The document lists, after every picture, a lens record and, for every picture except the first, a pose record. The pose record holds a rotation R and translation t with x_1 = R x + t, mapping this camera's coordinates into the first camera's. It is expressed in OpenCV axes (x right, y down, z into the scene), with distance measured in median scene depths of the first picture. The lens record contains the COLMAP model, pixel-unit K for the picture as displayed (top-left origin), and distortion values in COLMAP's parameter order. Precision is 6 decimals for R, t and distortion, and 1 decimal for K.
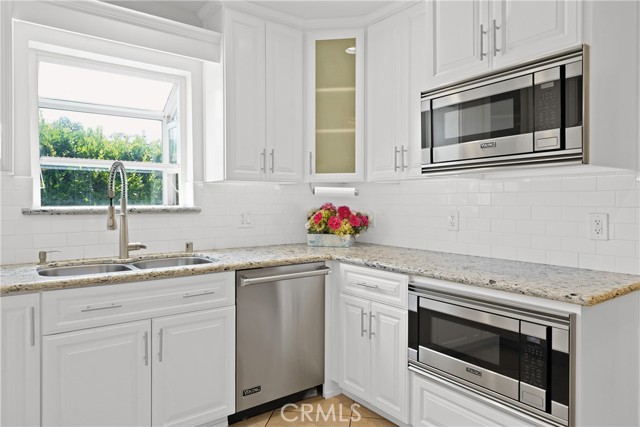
lens RADIAL K [[417.2, 0, 320.9], [0, 417.2, 204.2], [0, 0, 1]] dist [0.026121, 0.000161]
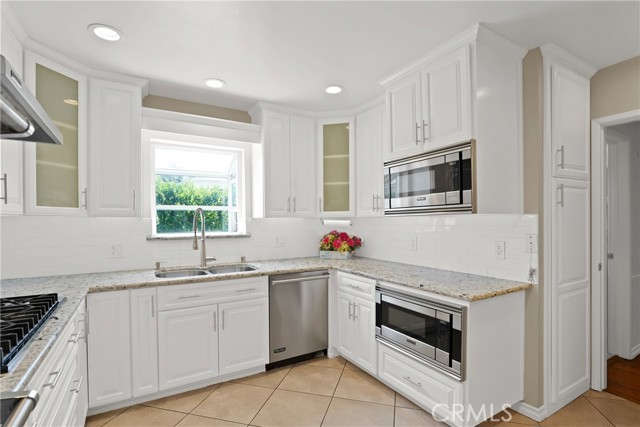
lens RADIAL K [[311.3, 0, 319.3], [0, 311.3, 221.6], [0, 0, 1]] dist [-0.000013, 0.000029]
pose [[0.994193, -0.005257, -0.107486, 0.116019], [0.005353, 0.999985, 0.000603, -0.046752], [0.107482, -0.001175, 0.994206, -0.165403]]
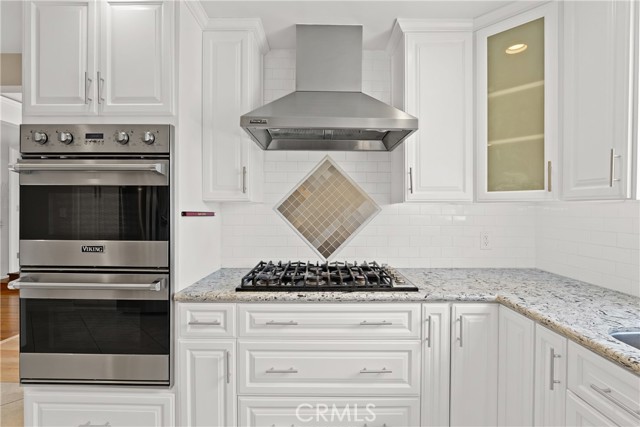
lens RADIAL K [[306.5, 0, 319.9], [0, 306.5, 210.2], [0, 0, 1]] dist [0.000257, 0.000015]
pose [[-0.601422, 0.002933, -0.798926, 0.126051], [-0.004692, 0.999963, 0.007202, -0.050442], [0.798918, 0.008080, -0.601386, 0.740915]]
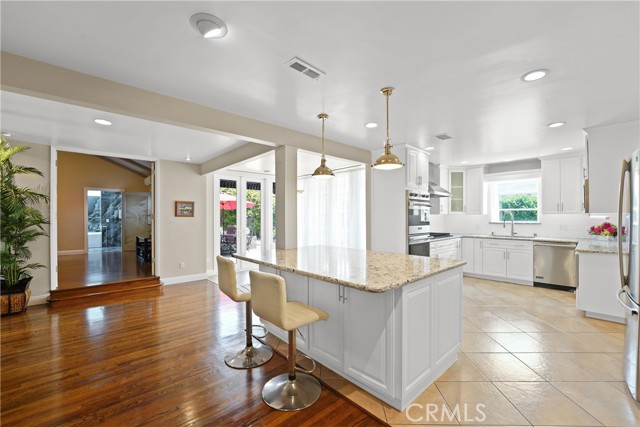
lens RADIAL K [[260.5, 0, 321.3], [0, 260.5, 217.1], [0, 0, 1]] dist [-0.016537, 0.000131]
pose [[0.103114, 0.002270, -0.994667, 1.714791], [0.001584, 0.999996, 0.002446, -0.047432], [0.994668, -0.001828, 0.103110, -0.965524]]
